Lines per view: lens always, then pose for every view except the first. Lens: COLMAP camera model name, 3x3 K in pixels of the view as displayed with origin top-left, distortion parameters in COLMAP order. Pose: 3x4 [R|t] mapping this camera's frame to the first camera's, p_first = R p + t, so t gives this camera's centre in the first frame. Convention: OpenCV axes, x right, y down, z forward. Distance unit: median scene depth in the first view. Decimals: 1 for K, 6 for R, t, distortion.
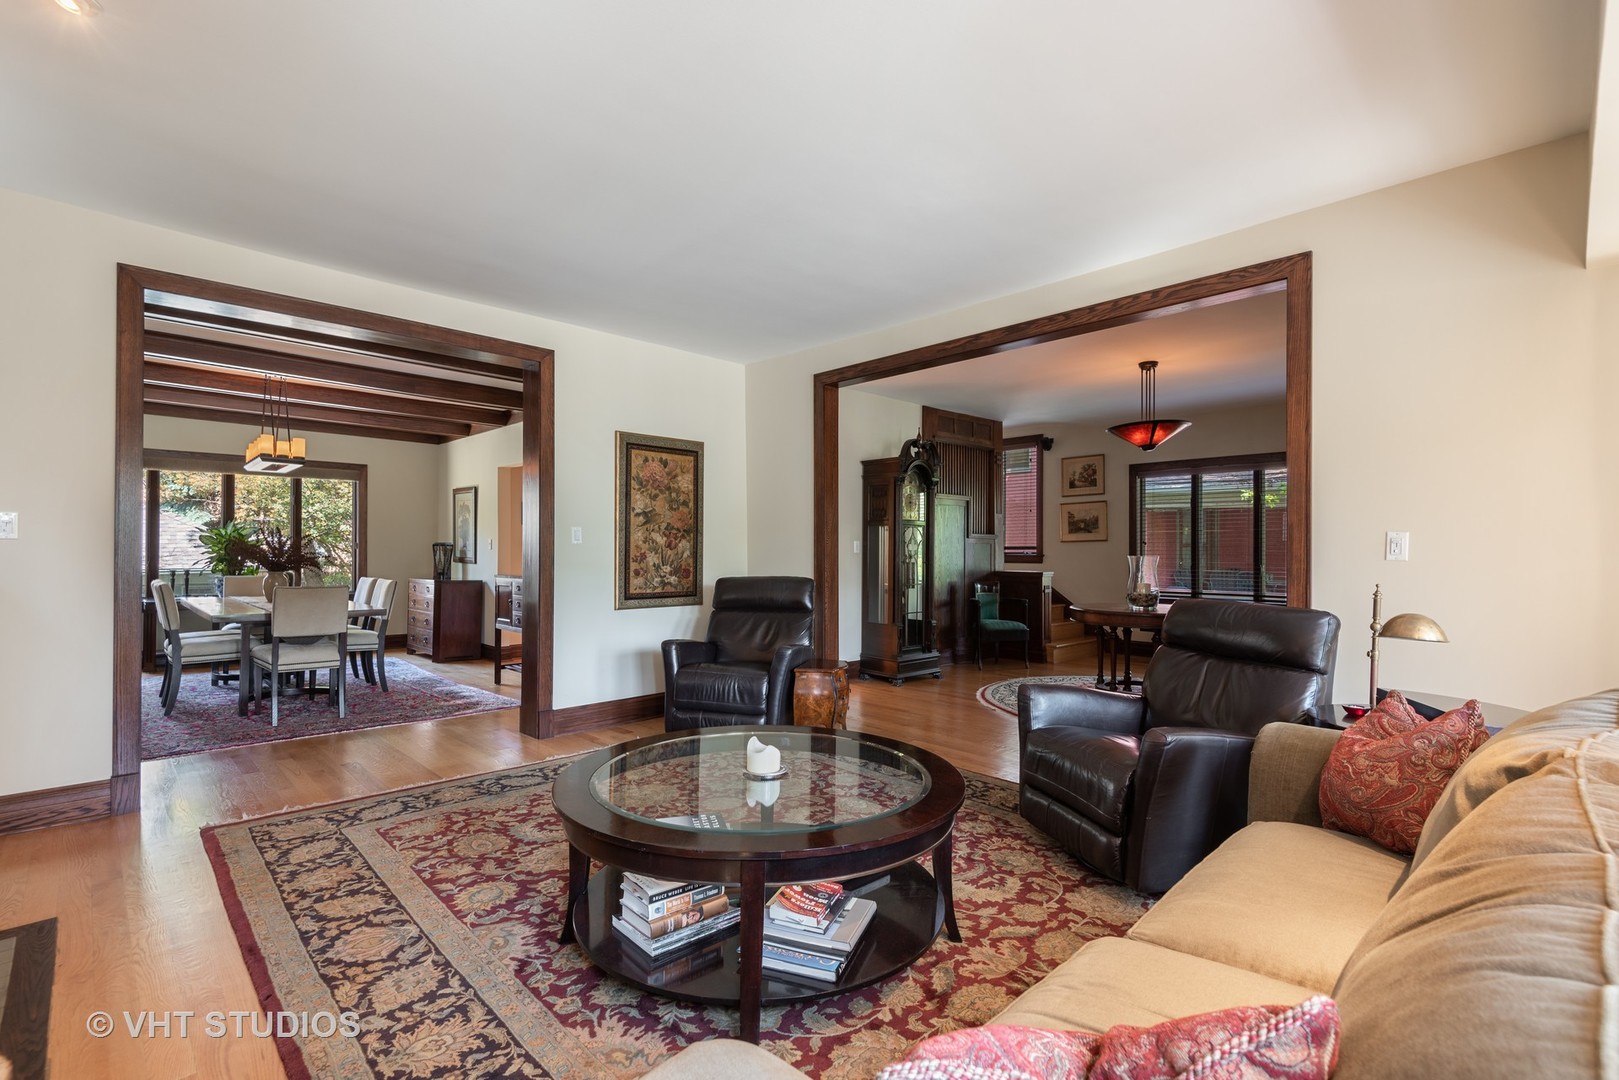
lens RADIAL K [[731.9, 0, 820.9], [0, 731.9, 550.3], [0, 0, 1]] dist [0.000753, -0.001852]
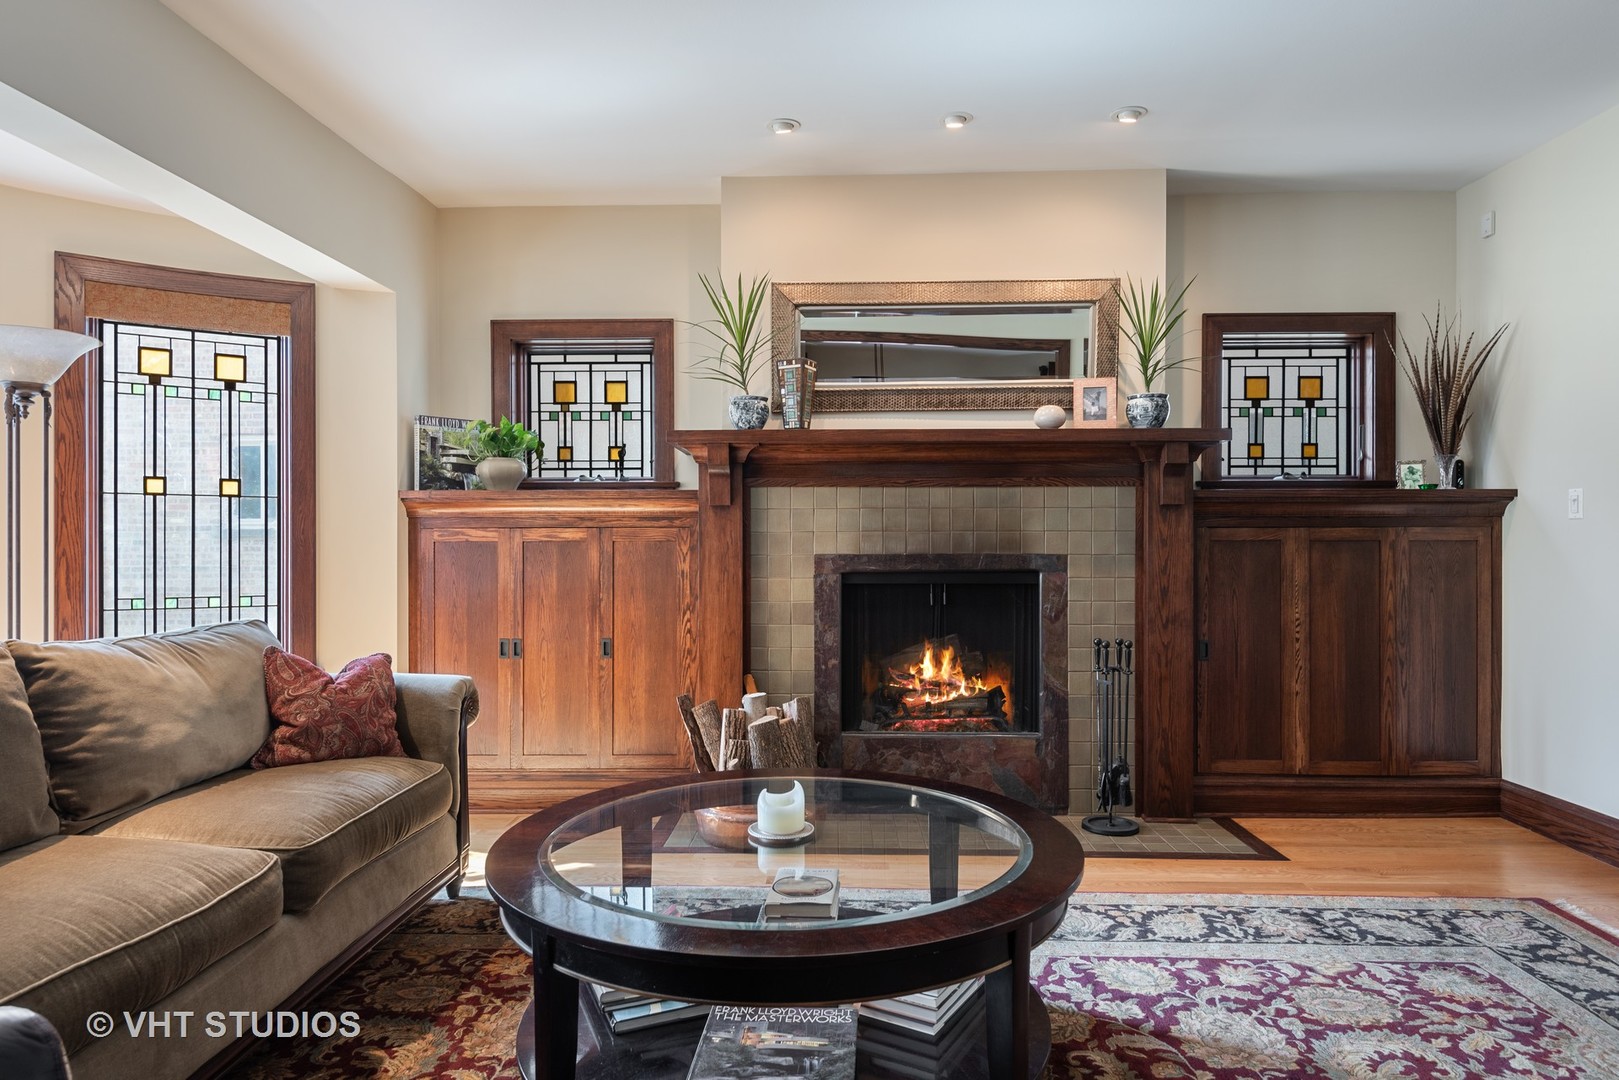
lens RADIAL K [[984.6, 0, 805.3], [0, 984.6, 537.7], [0, 0, 1]] dist [-0.006449, -0.007752]
pose [[-0.723631, -0.004378, -0.690173, 0.374886], [-0.003958, 0.999990, -0.002193, 0.013226], [0.690175, 0.001145, -0.723641, 1.131281]]
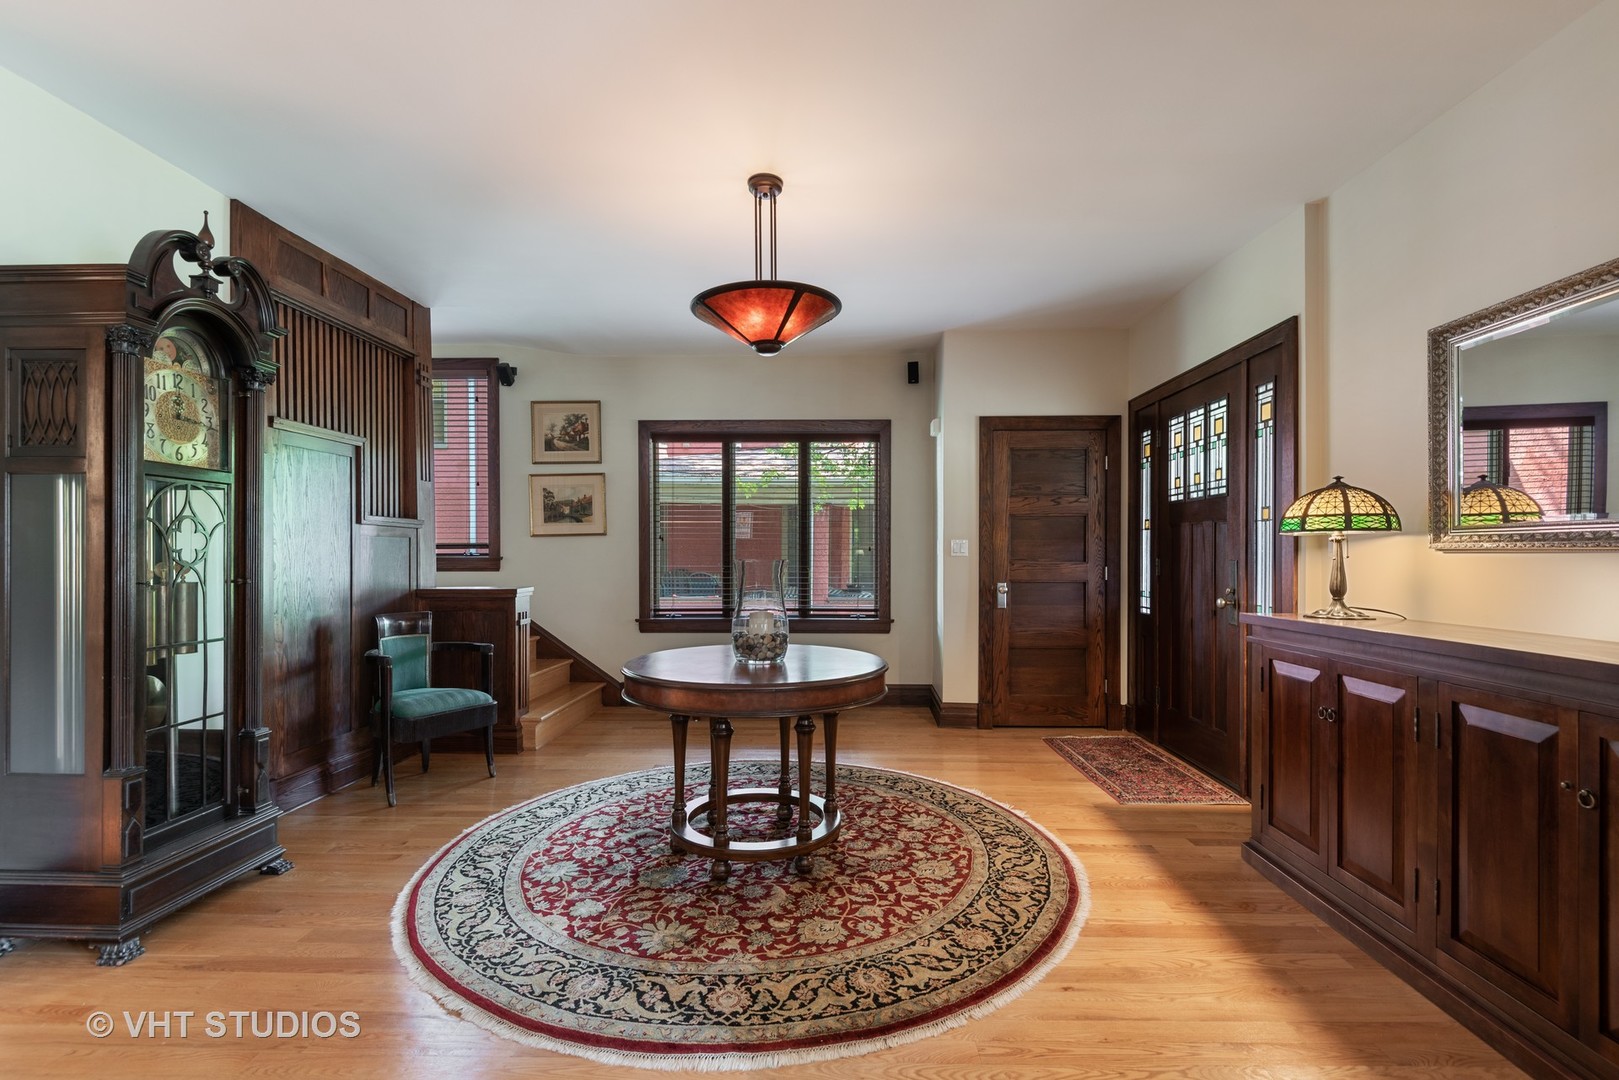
lens RADIAL K [[731.9, 0, 814.0], [0, 731.9, 555.1], [0, 0, 1]] dist [0.000753, -0.001852]
pose [[0.724763, -0.005106, 0.688980, 0.202630], [0.000502, 0.999976, 0.006883, 0.001576], [-0.688998, -0.004643, 0.724748, 1.050393]]
